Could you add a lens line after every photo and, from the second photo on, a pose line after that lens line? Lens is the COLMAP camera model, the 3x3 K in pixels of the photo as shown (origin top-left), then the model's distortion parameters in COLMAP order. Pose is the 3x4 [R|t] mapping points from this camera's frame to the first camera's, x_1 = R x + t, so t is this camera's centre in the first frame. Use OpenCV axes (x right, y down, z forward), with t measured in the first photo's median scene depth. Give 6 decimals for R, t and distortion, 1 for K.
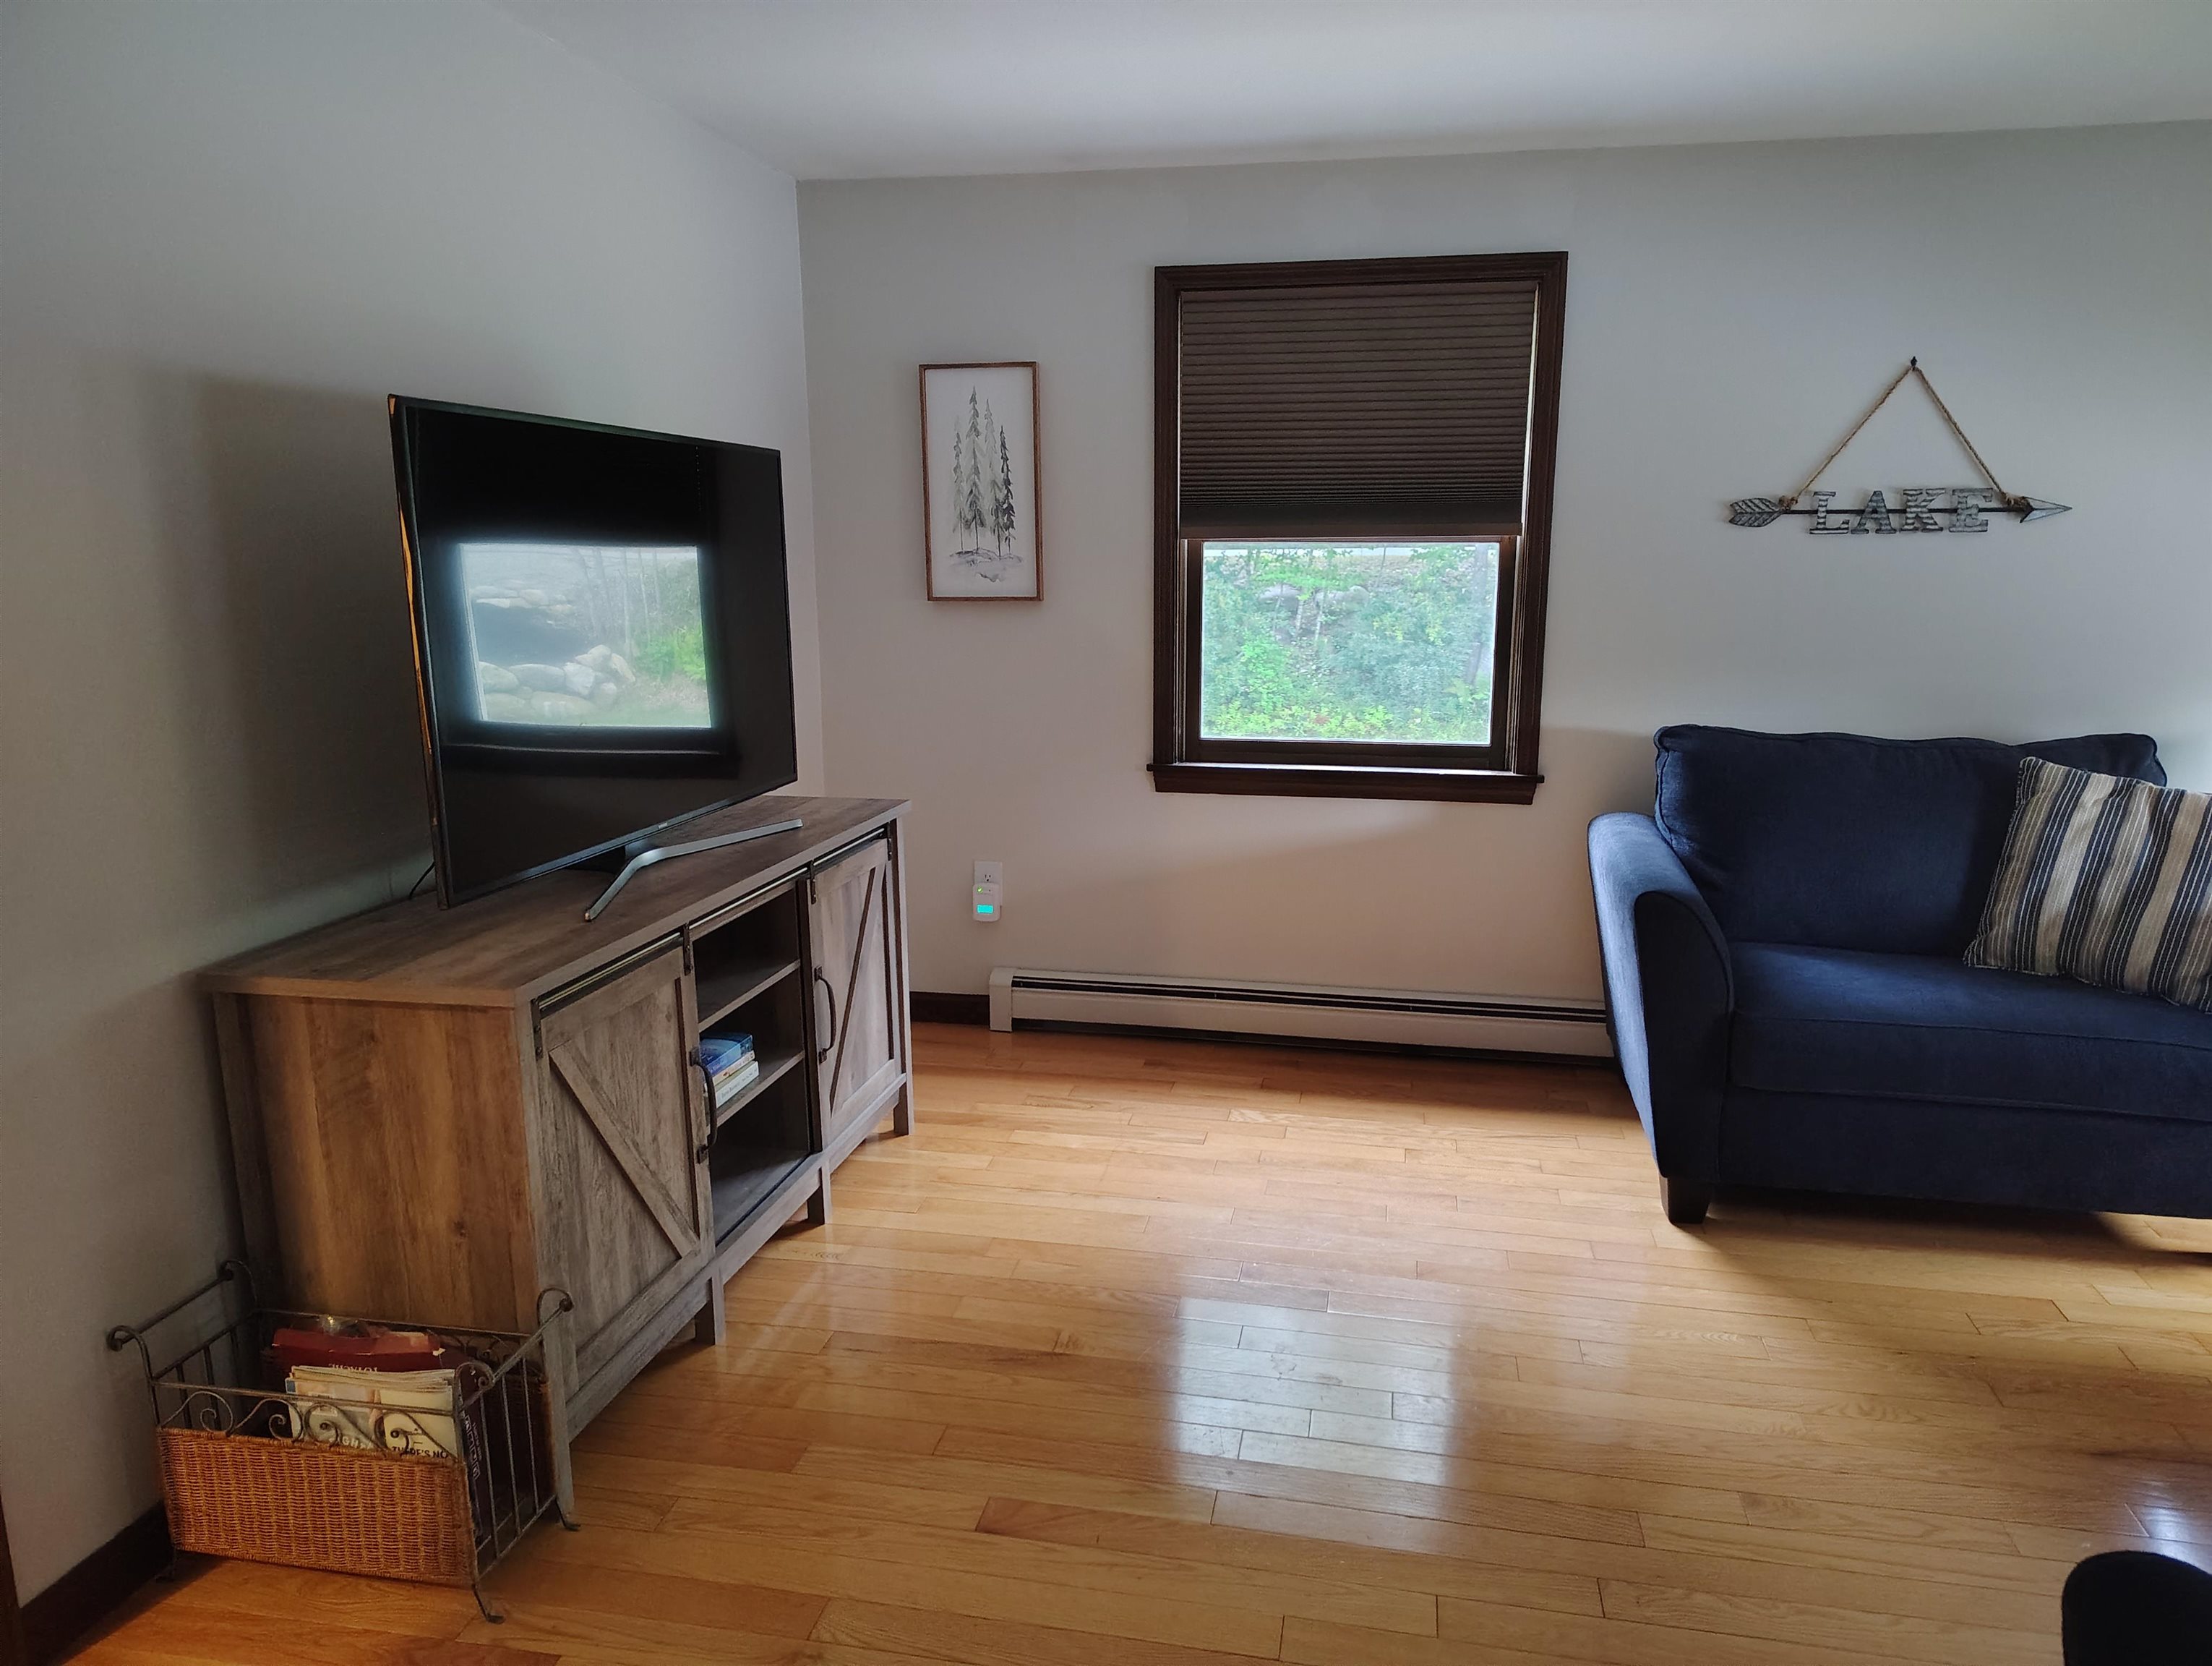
lens RADIAL K [[1539.1, 0, 1170.9], [0, 1539.1, 879.2], [0, 0, 1]] dist [0.047163, -0.044464]
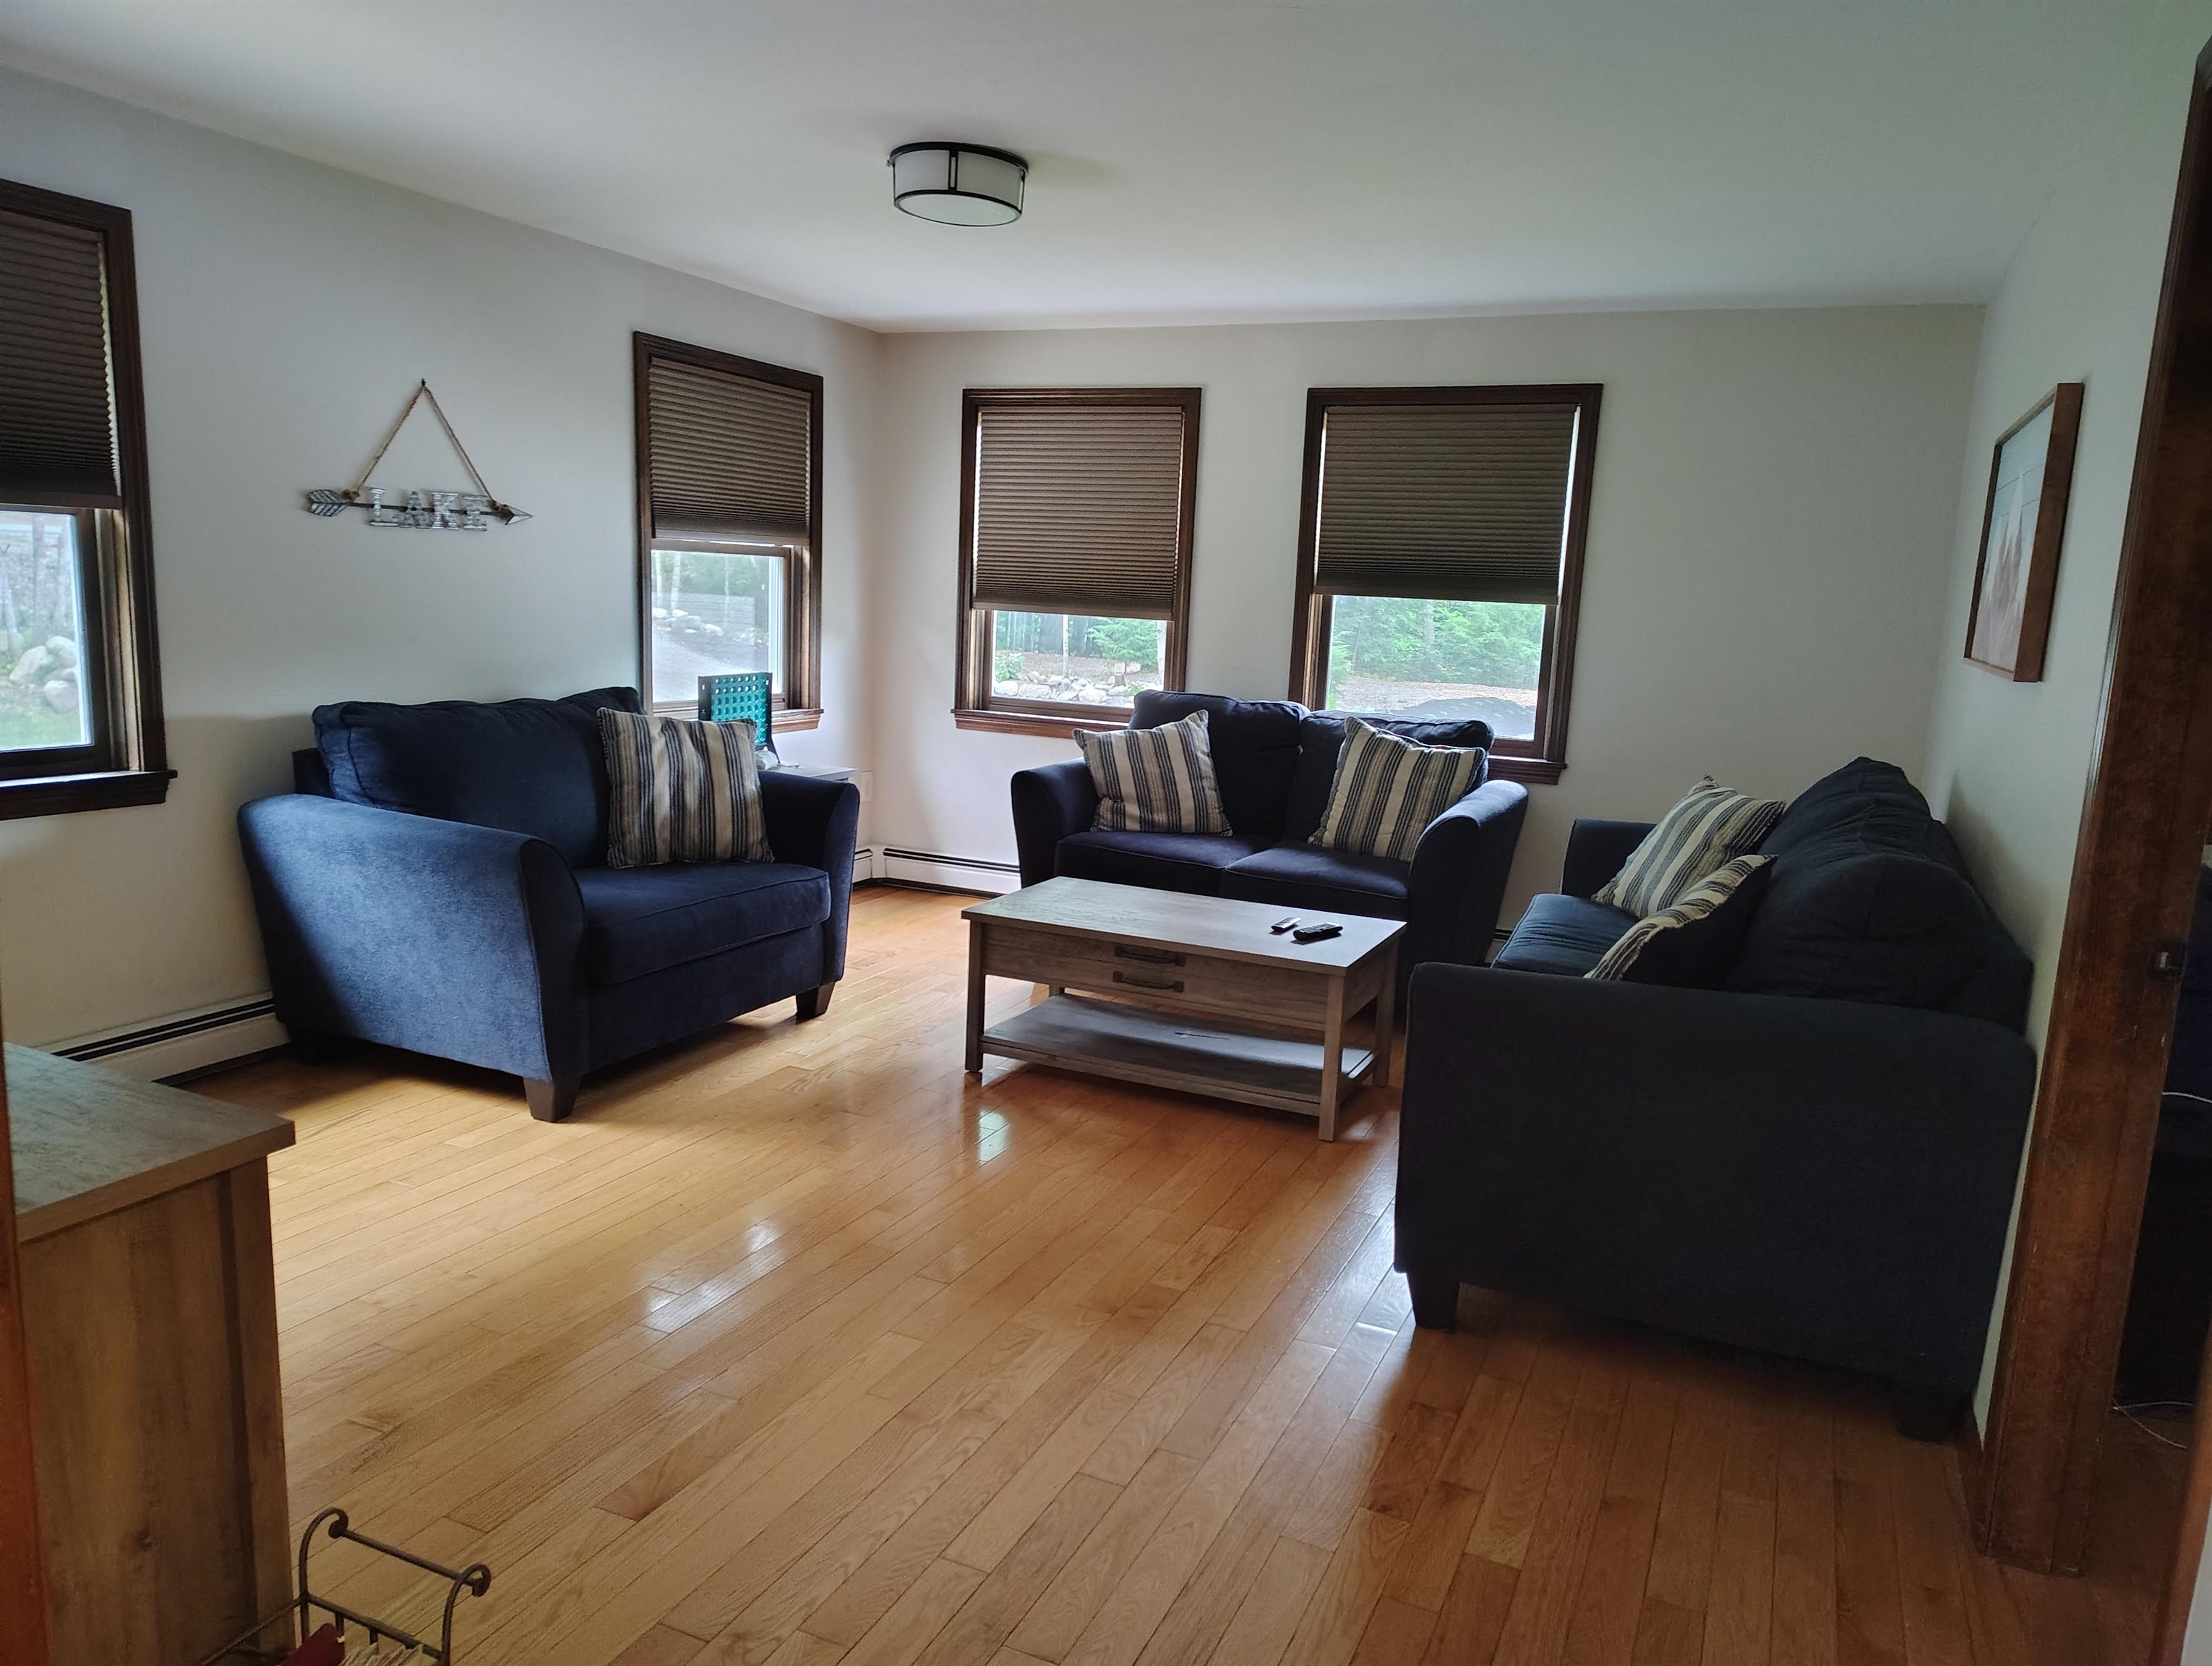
lens RADIAL K [[1539.1, 0, 1118.9], [0, 1539.1, 849.2], [0, 0, 1]] dist [0.047163, -0.044464]
pose [[0.230032, -0.158506, 0.960188, -0.577440], [0.162831, 0.979007, 0.122603, -0.045822], [-0.959464, 0.128146, 0.251013, 0.242265]]
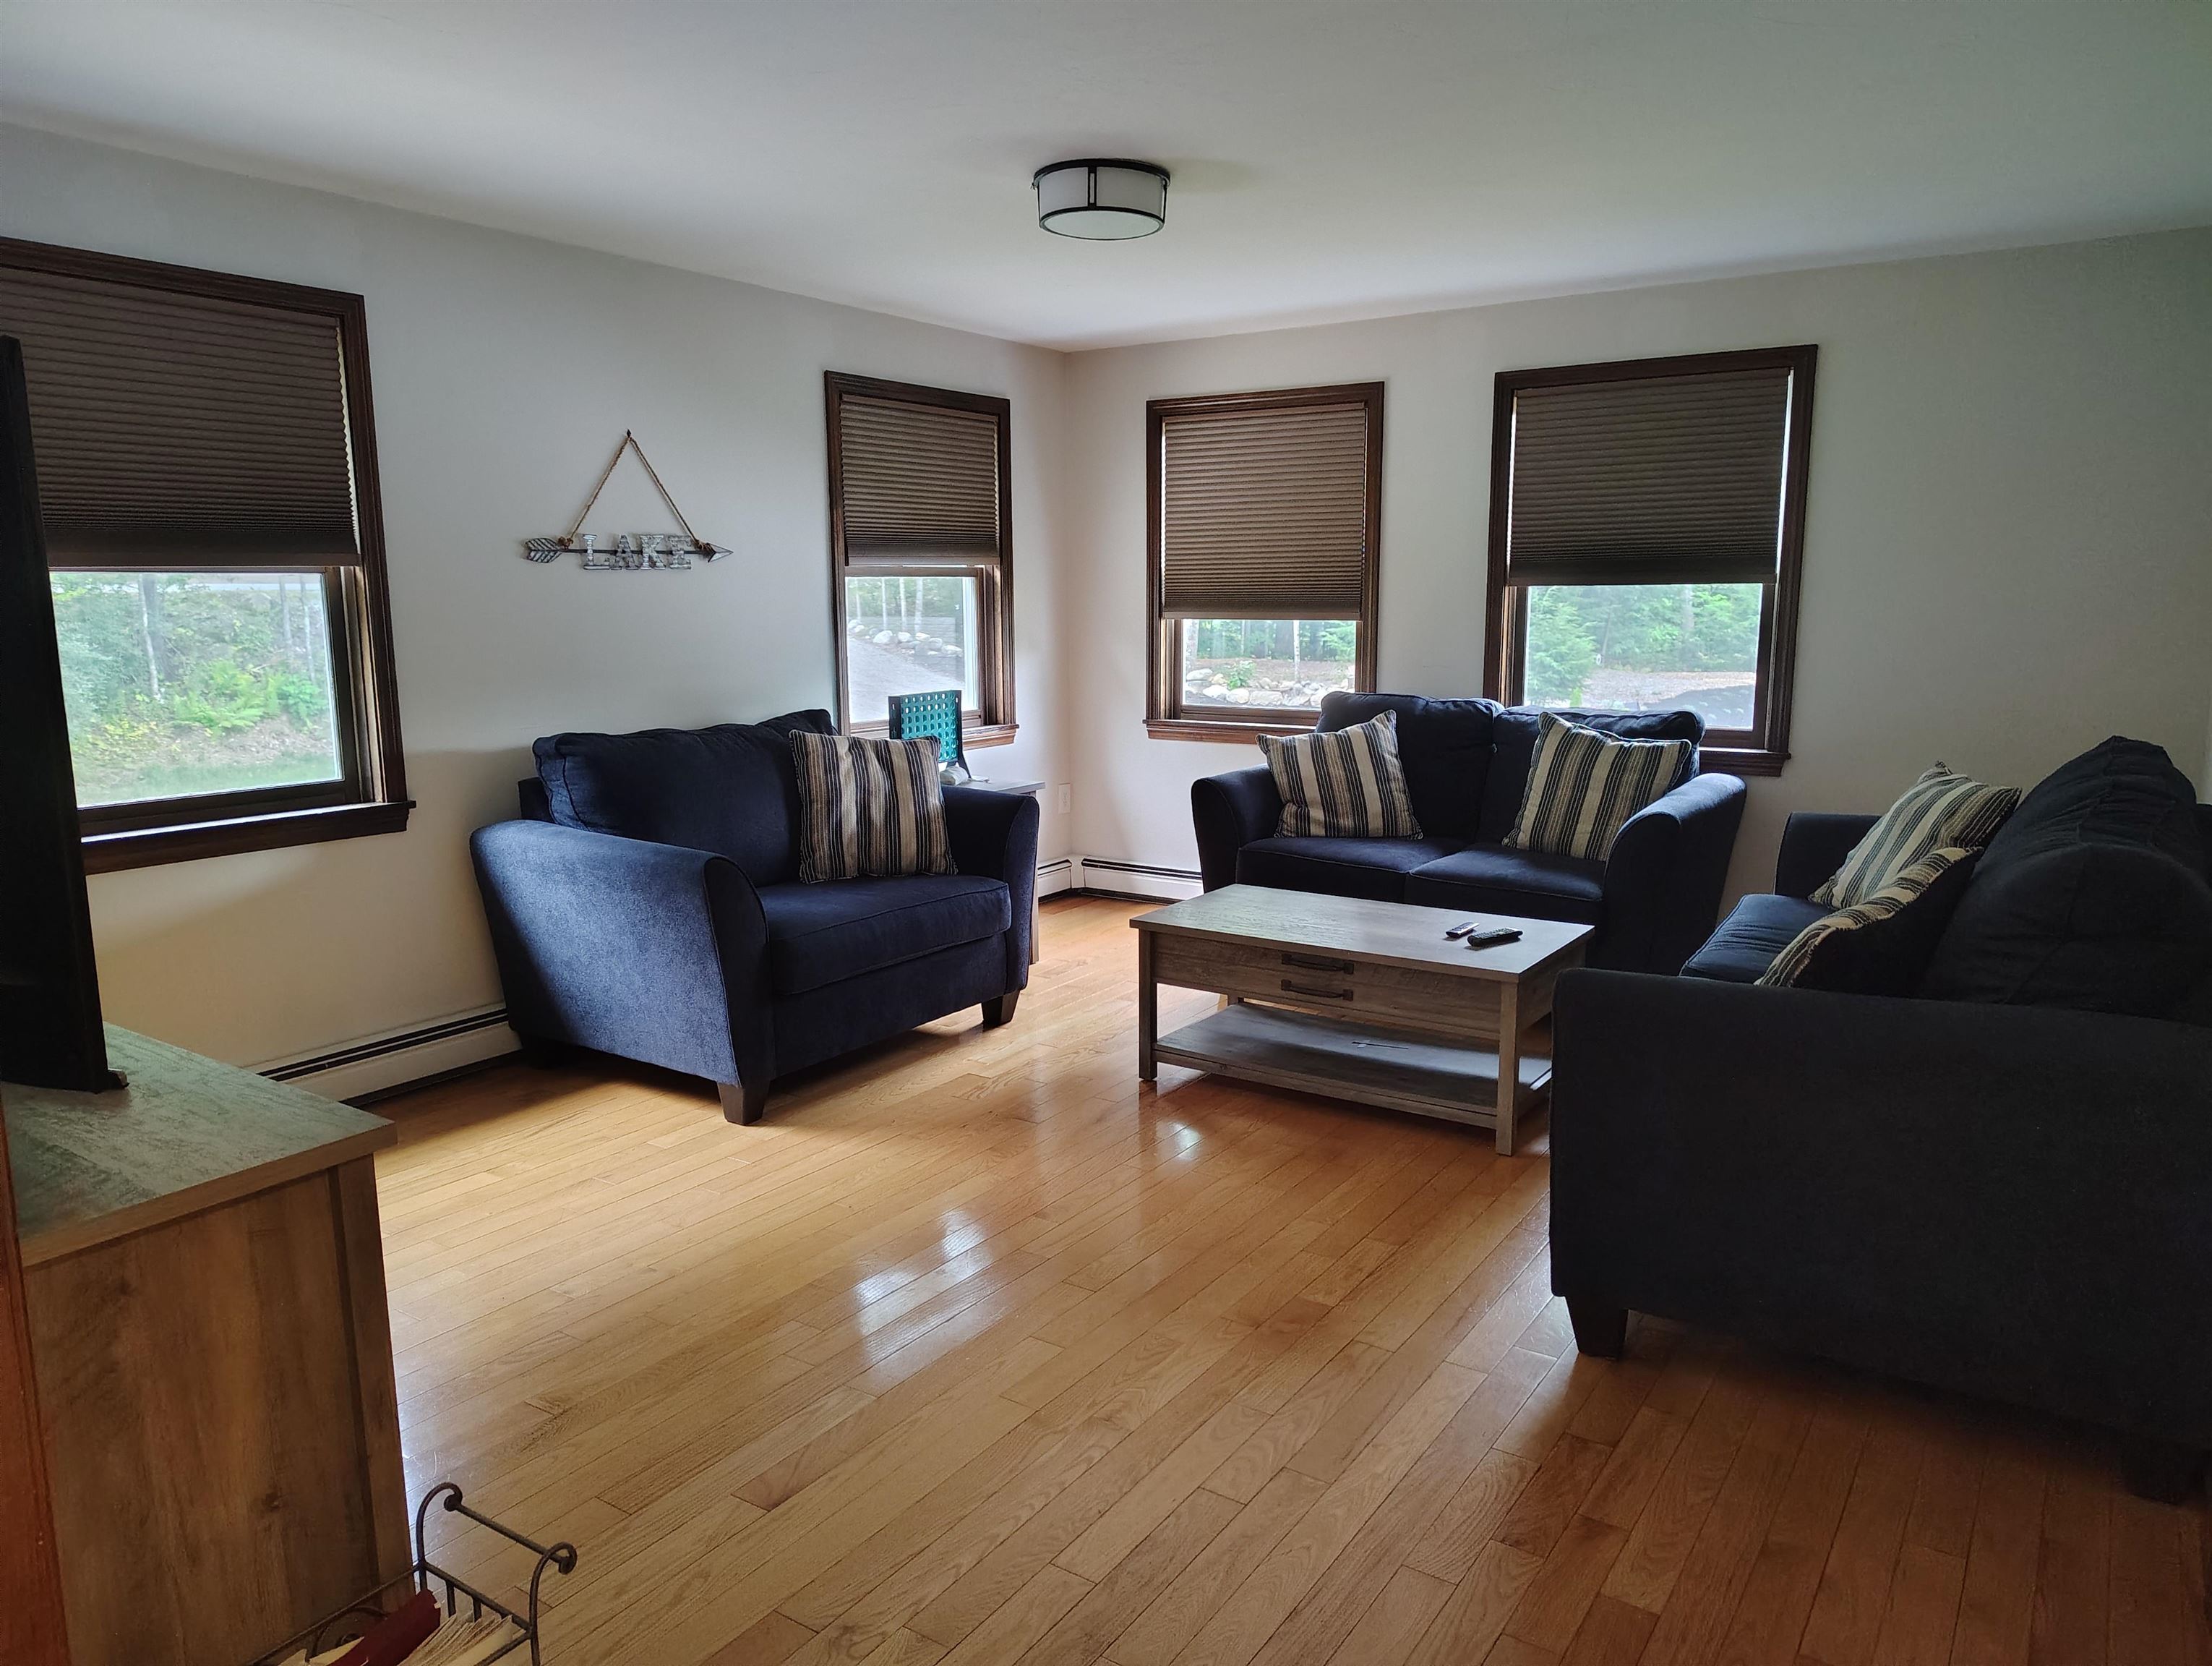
lens RADIAL K [[1539.1, 0, 1093.0], [0, 1539.1, 847.1], [0, 0, 1]] dist [0.047163, -0.044464]
pose [[0.394548, -0.158564, 0.905091, -0.555682], [0.201500, 0.975954, 0.083141, -0.034148], [-0.896510, 0.149572, 0.417011, 0.187022]]
